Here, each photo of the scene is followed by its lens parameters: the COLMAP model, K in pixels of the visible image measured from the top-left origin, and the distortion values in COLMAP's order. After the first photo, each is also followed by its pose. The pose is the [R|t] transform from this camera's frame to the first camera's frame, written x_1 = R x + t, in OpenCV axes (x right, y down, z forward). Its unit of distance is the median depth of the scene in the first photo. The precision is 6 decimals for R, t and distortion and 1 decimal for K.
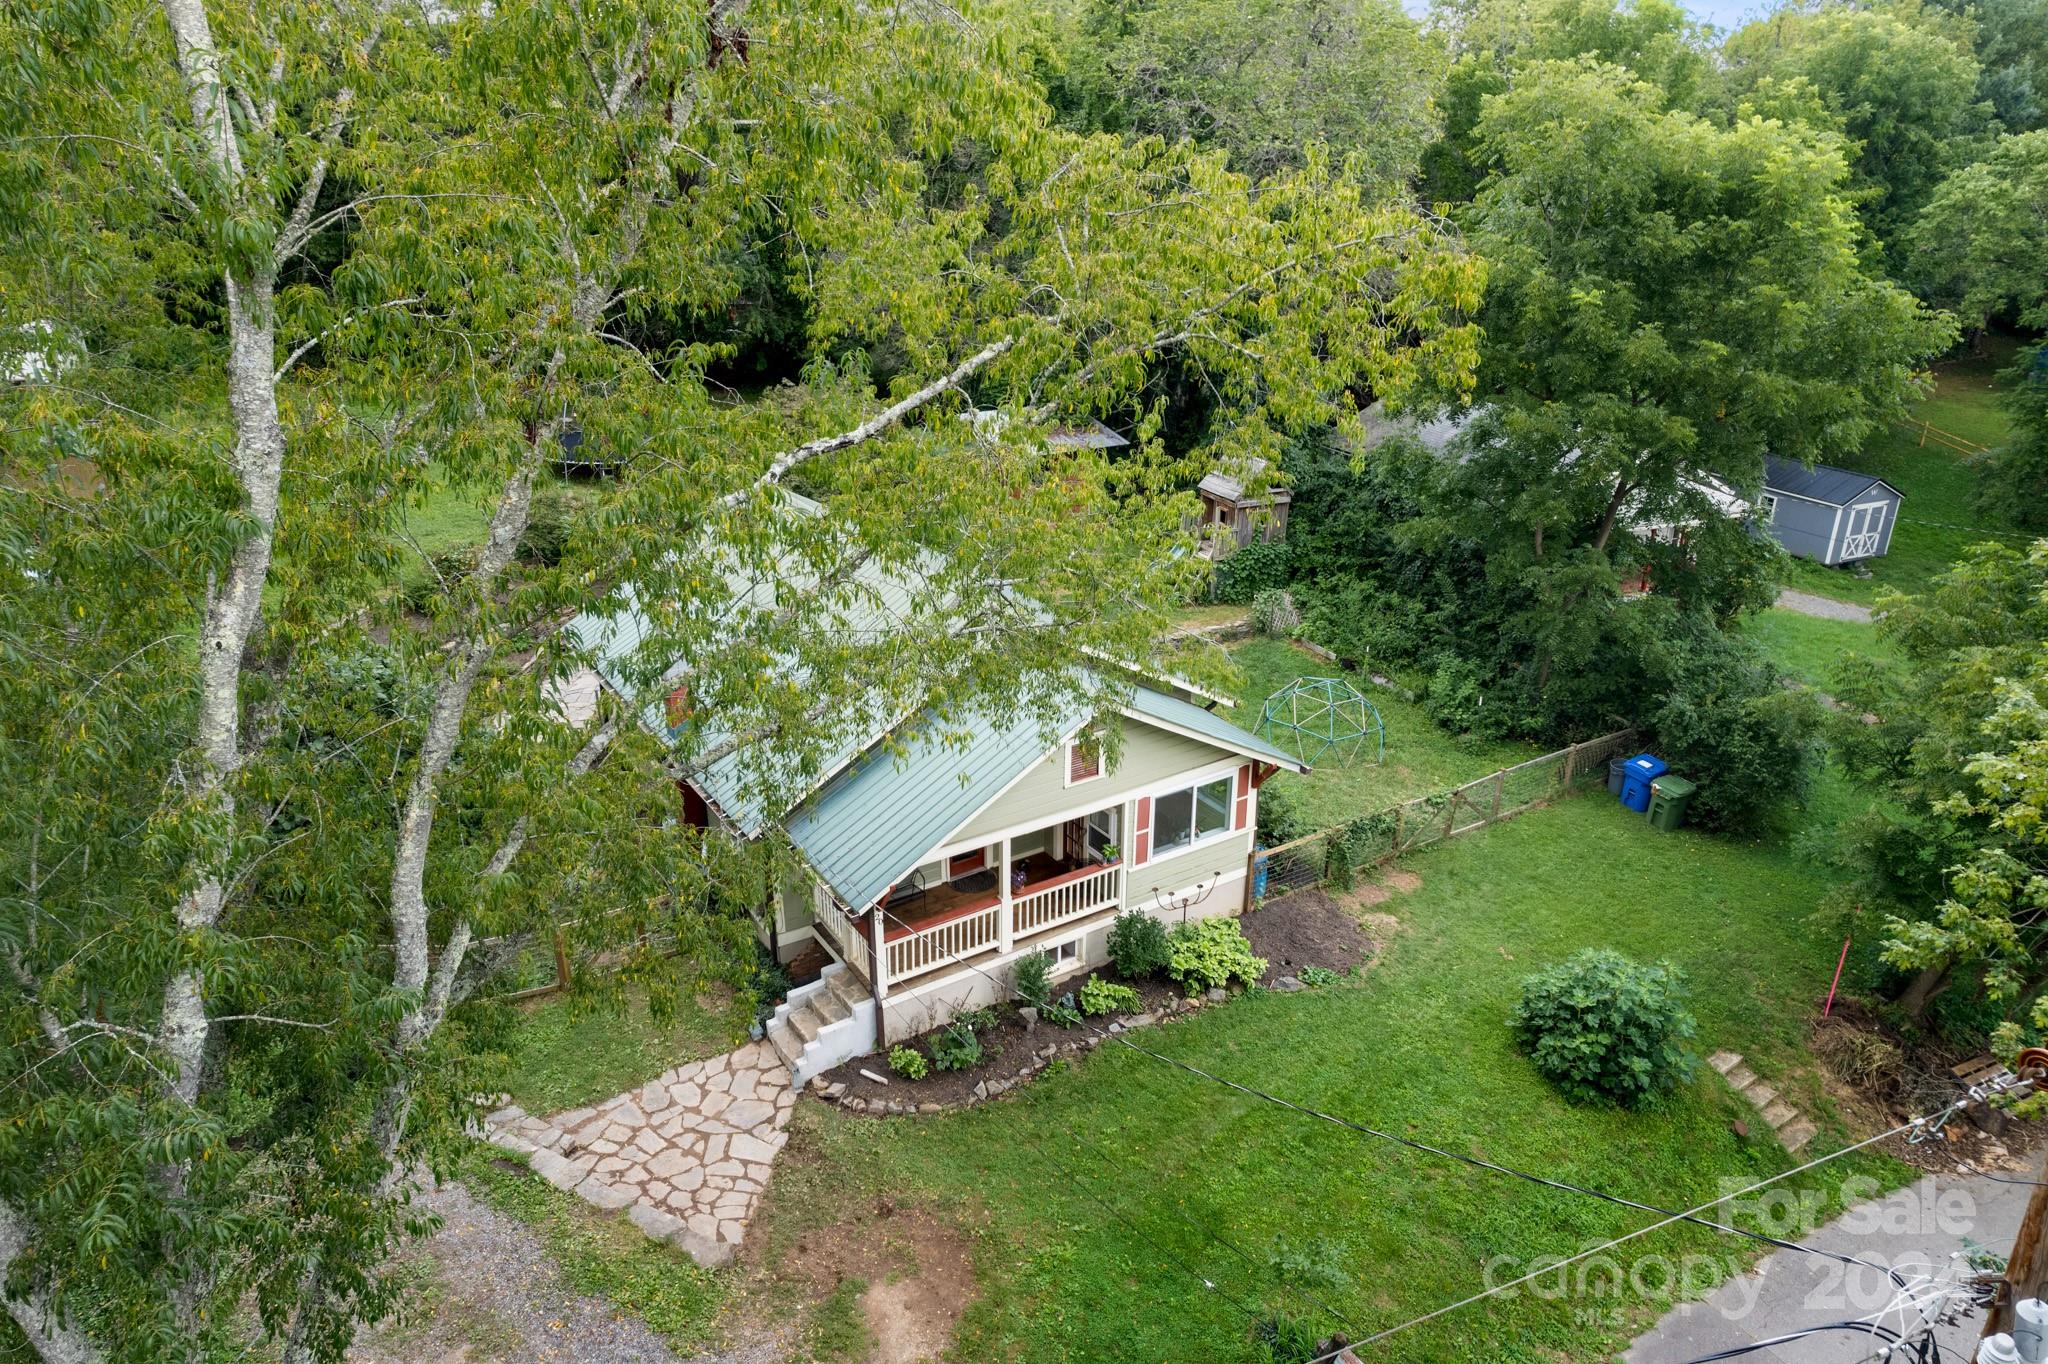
lens RADIAL K [[1312.5, 0, 1022.6], [0, 1312.5, 680.3], [0, 0, 1]] dist [-0.048638, -0.000734]
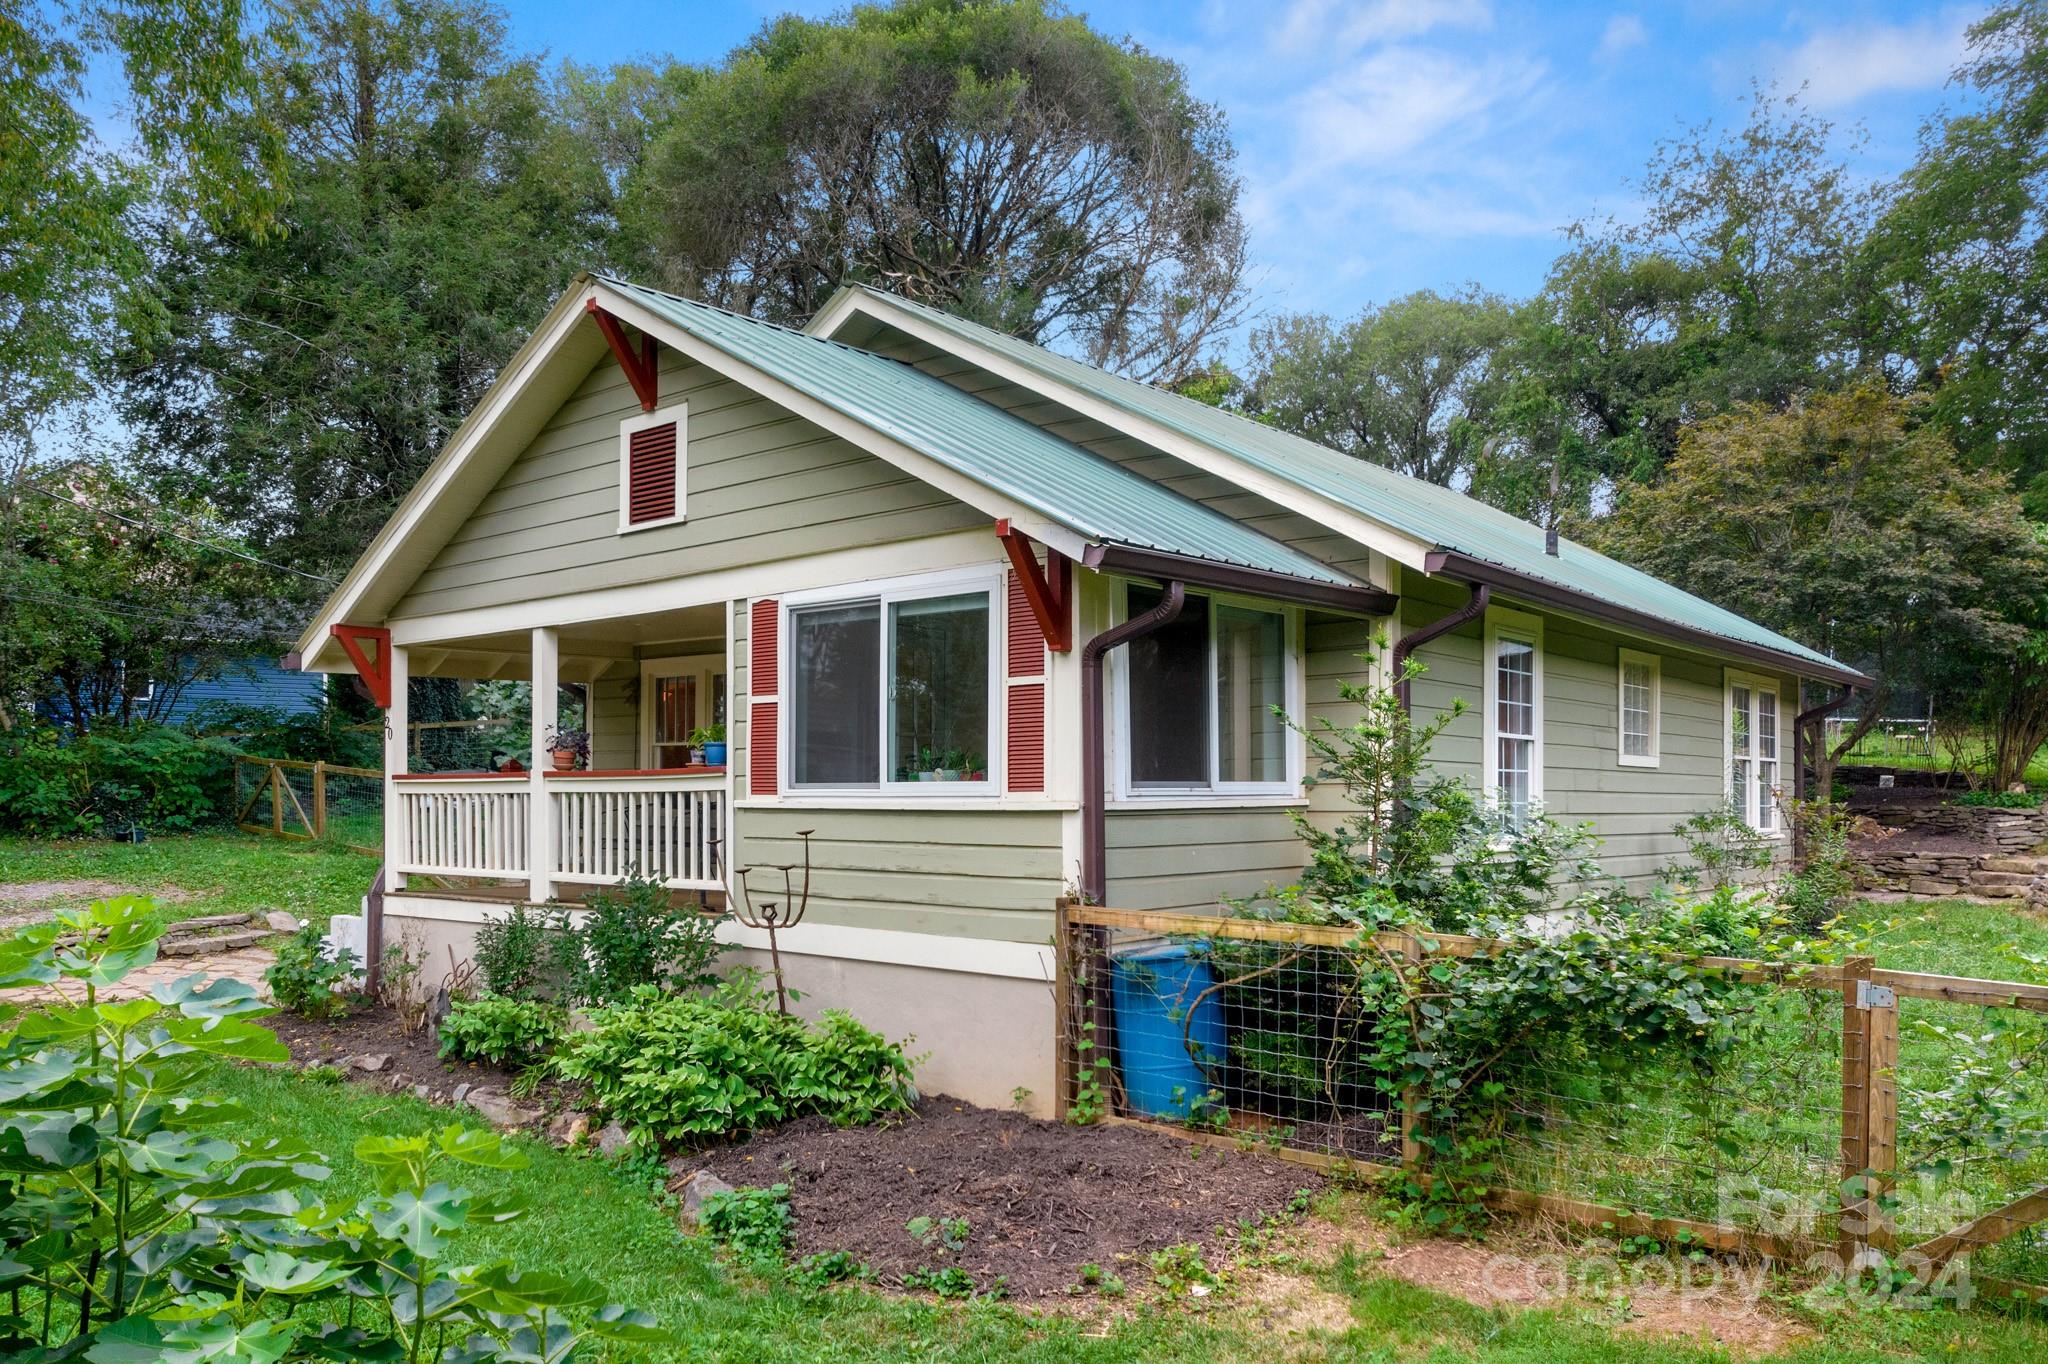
lens RADIAL K [[1592.3, 0, 1014.4], [0, 1592.3, 816.2], [0, 0, 1]] dist [-0.053344, 0.000132]
pose [[0.286279, 0.004672, -0.958135, 0.586677], [-0.365394, 0.924950, -0.104665, 0.176636], [0.885738, 0.380060, 0.266501, 0.992722]]
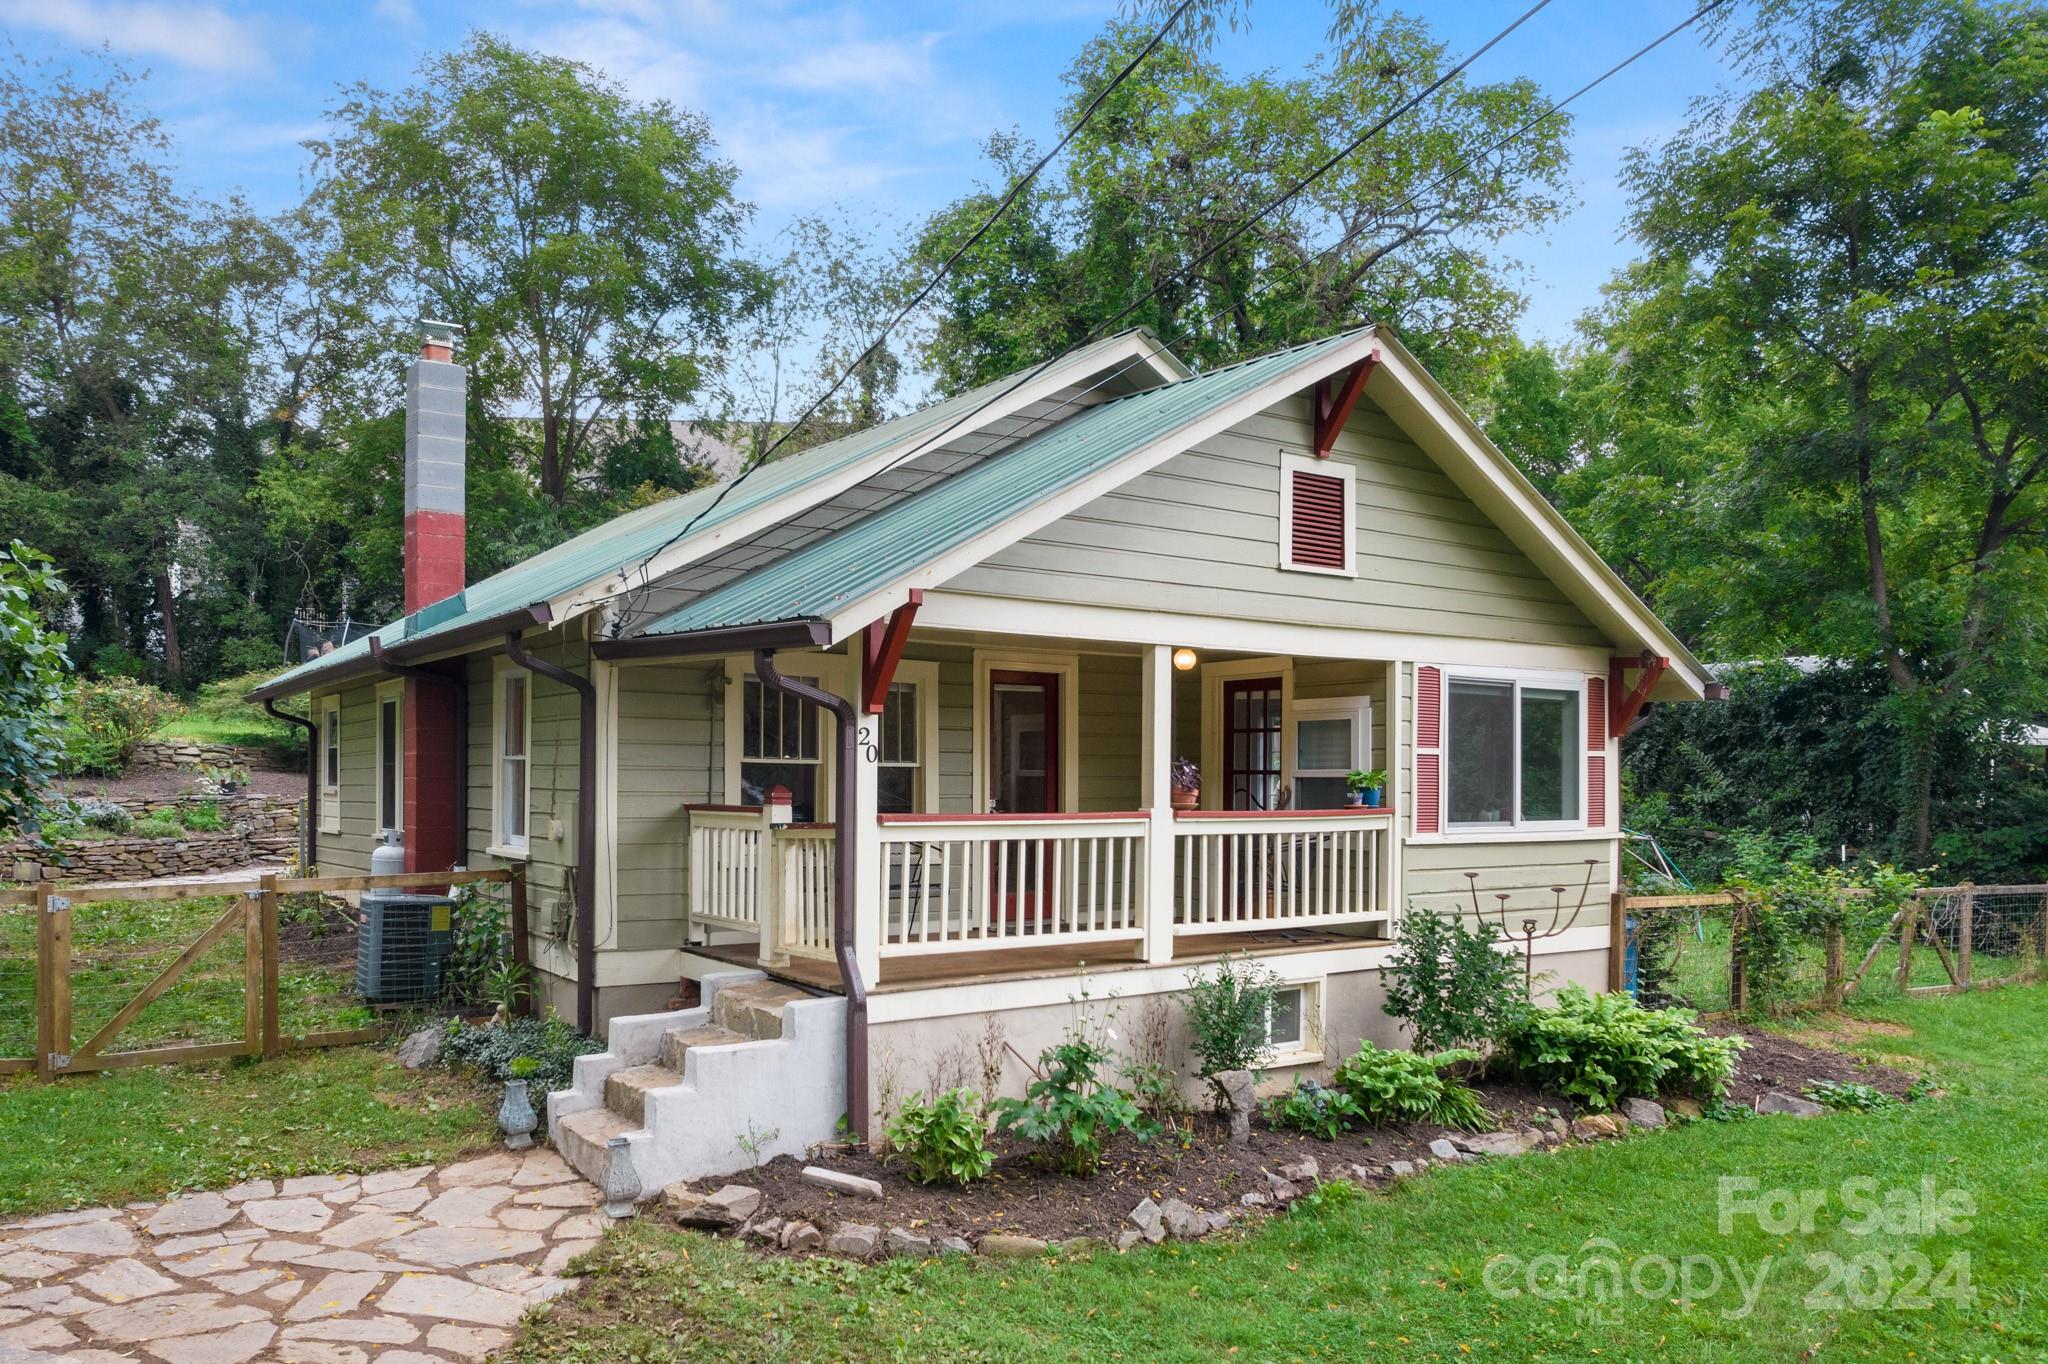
lens RADIAL K [[1518.1, 0, 979.8], [0, 1518.1, 779.8], [0, 0, 1]] dist [-0.041887, 0.000156]
pose [[0.999344, 0.003329, 0.036063, -0.085971], [0.010534, 0.925995, -0.377388, 0.334172], [-0.034651, 0.377520, 0.925353, 0.545644]]
